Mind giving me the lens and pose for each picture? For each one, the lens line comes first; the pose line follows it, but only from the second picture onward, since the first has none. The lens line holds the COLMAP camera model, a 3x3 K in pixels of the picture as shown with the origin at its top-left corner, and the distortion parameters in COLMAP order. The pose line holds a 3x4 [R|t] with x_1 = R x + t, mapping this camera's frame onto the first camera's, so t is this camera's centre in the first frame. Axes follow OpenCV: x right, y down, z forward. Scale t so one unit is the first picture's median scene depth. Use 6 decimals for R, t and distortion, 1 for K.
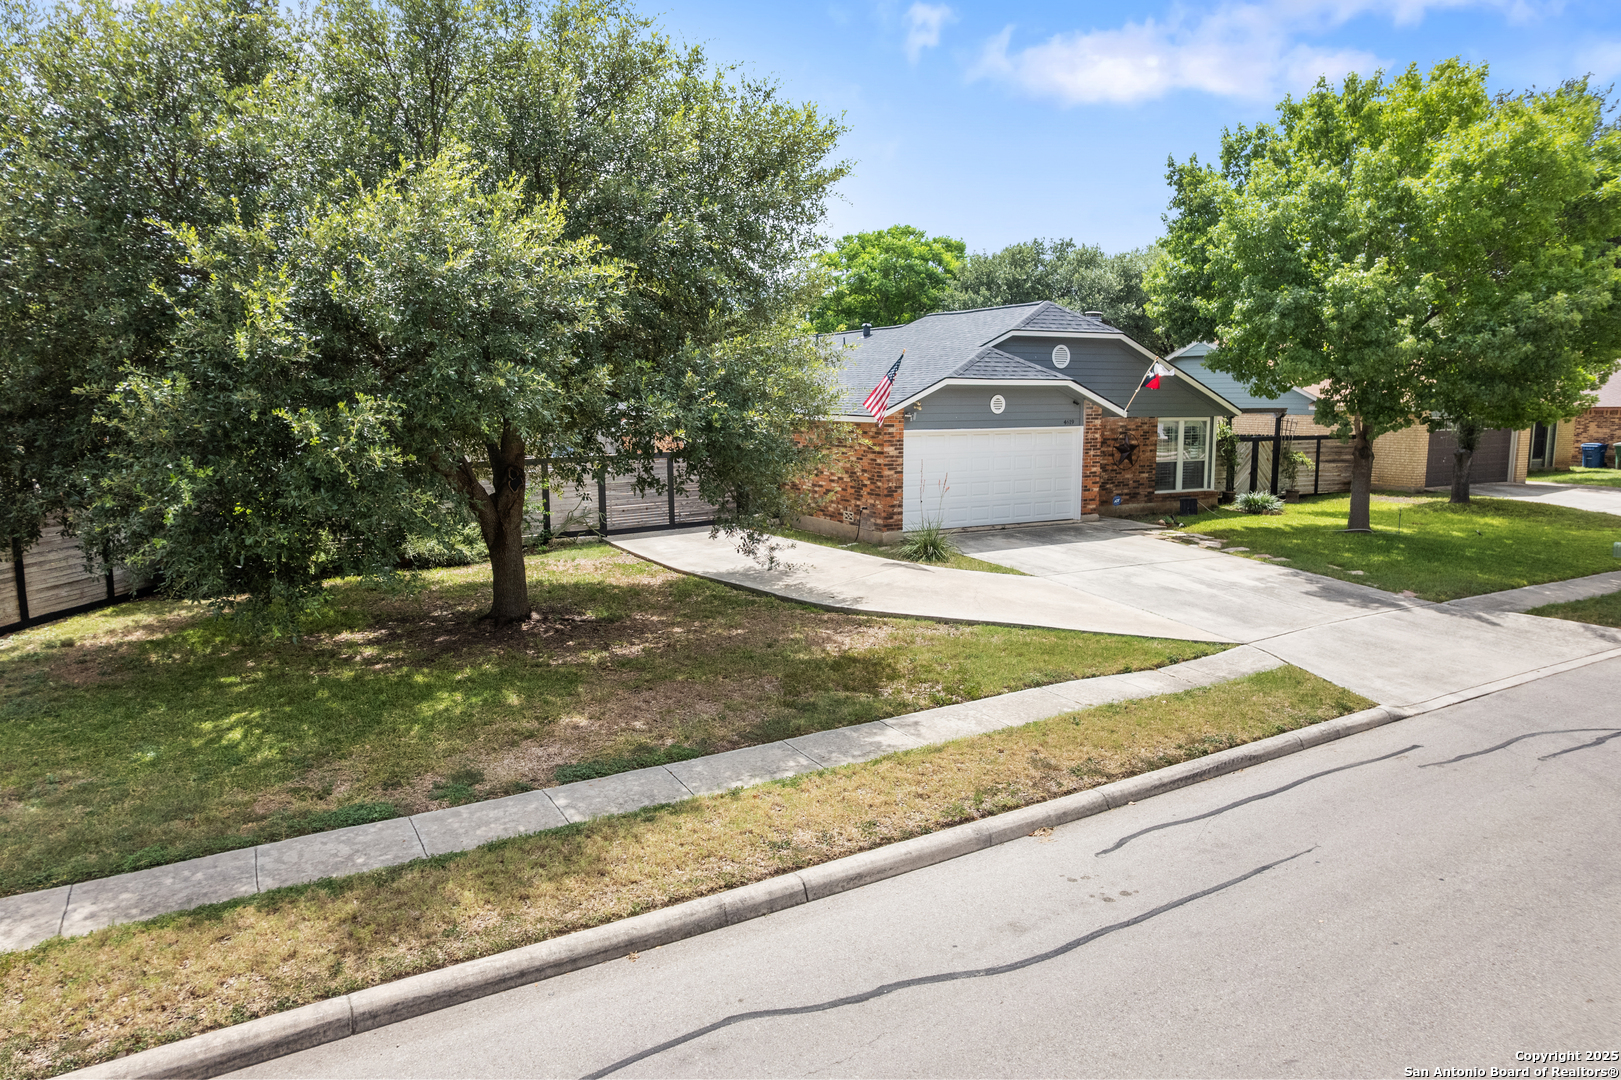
lens RADIAL K [[1025.8, 0, 828.8], [0, 1025.8, 538.4], [0, 0, 1]] dist [-0.028859, 0.001328]
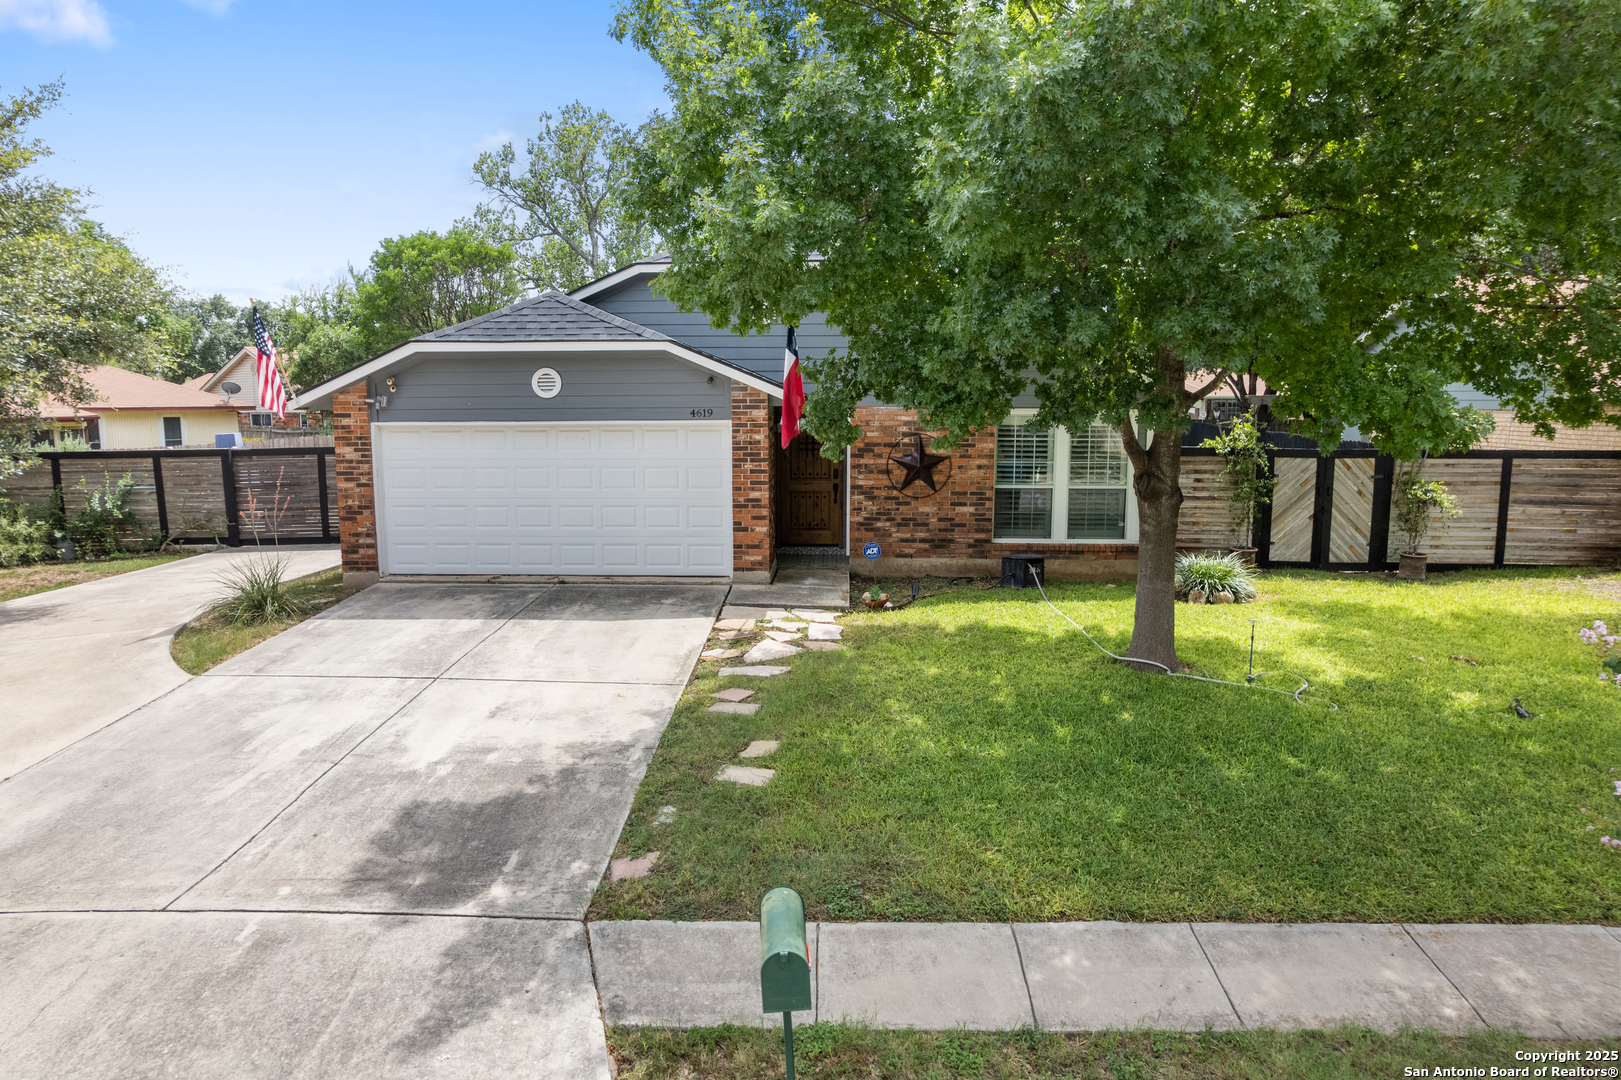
lens RADIAL K [[1025.8, 0, 828.8], [0, 1025.8, 538.4], [0, 0, 1]] dist [-0.028859, 0.001328]
pose [[0.855621, 0.071507, -0.512640, 0.667767], [-0.070784, 0.997271, 0.020965, -0.064748], [0.512740, 0.018348, 0.858348, 0.580998]]
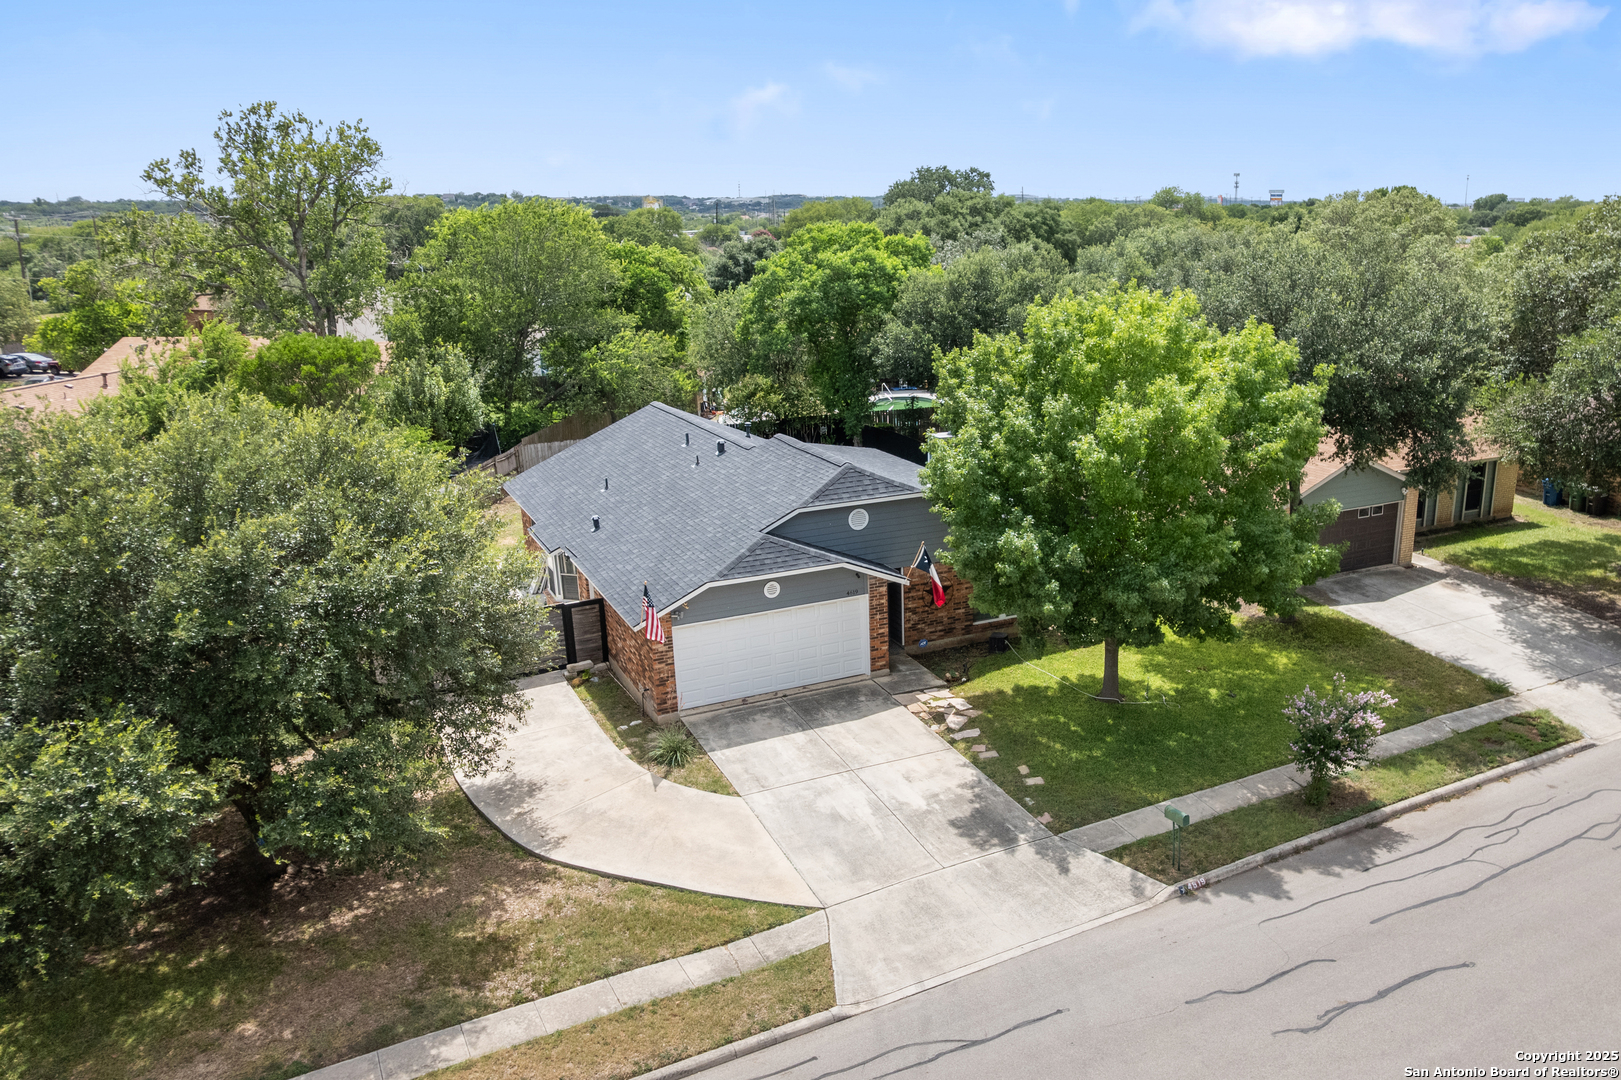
lens RADIAL K [[1207.0, 0, 966.8], [0, 1207.0, 539.3], [0, 0, 1]] dist [-0.055977, 0.009704]
pose [[0.999995, -0.000085, -0.003067, 0.395625], [0.000476, 0.991800, 0.127798, -0.366523], [0.003031, -0.127799, 0.991795, -0.288678]]
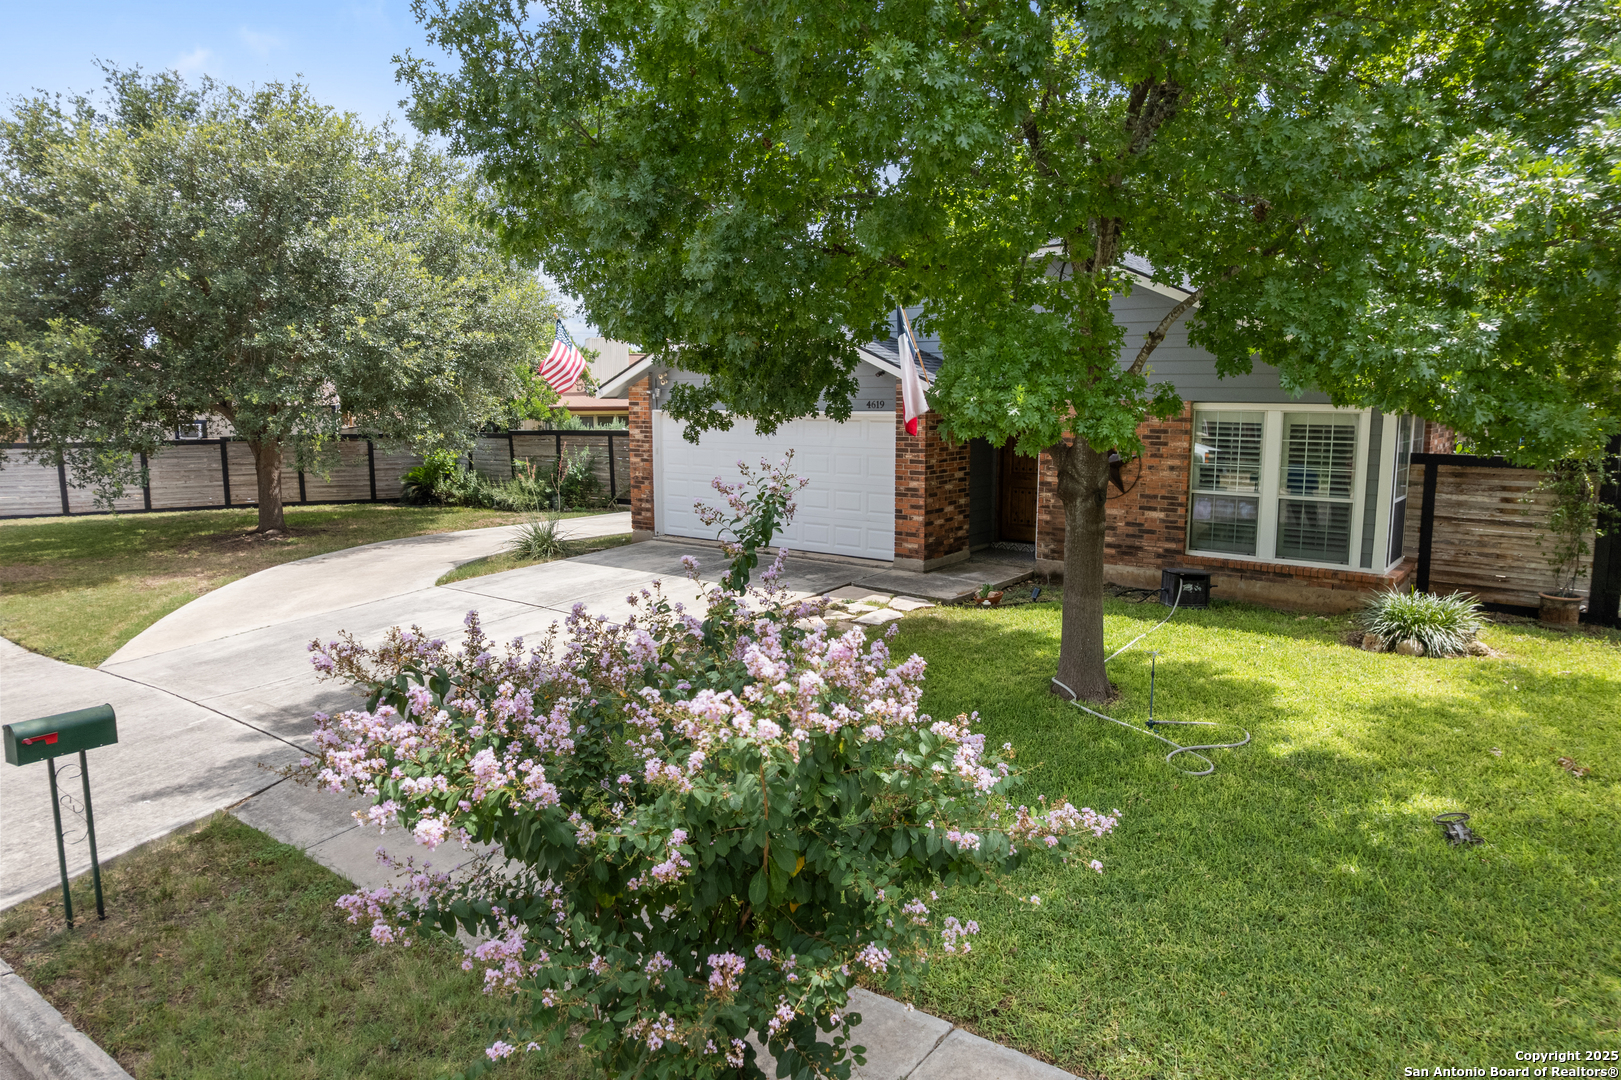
lens RADIAL K [[1025.8, 0, 828.8], [0, 1025.8, 538.4], [0, 0, 1]] dist [-0.028859, 0.001328]
pose [[0.395983, 0.128809, -0.909179, 0.884091], [-0.126135, 0.988357, 0.085090, -0.090647], [0.909553, 0.080985, 0.407620, 0.796529]]
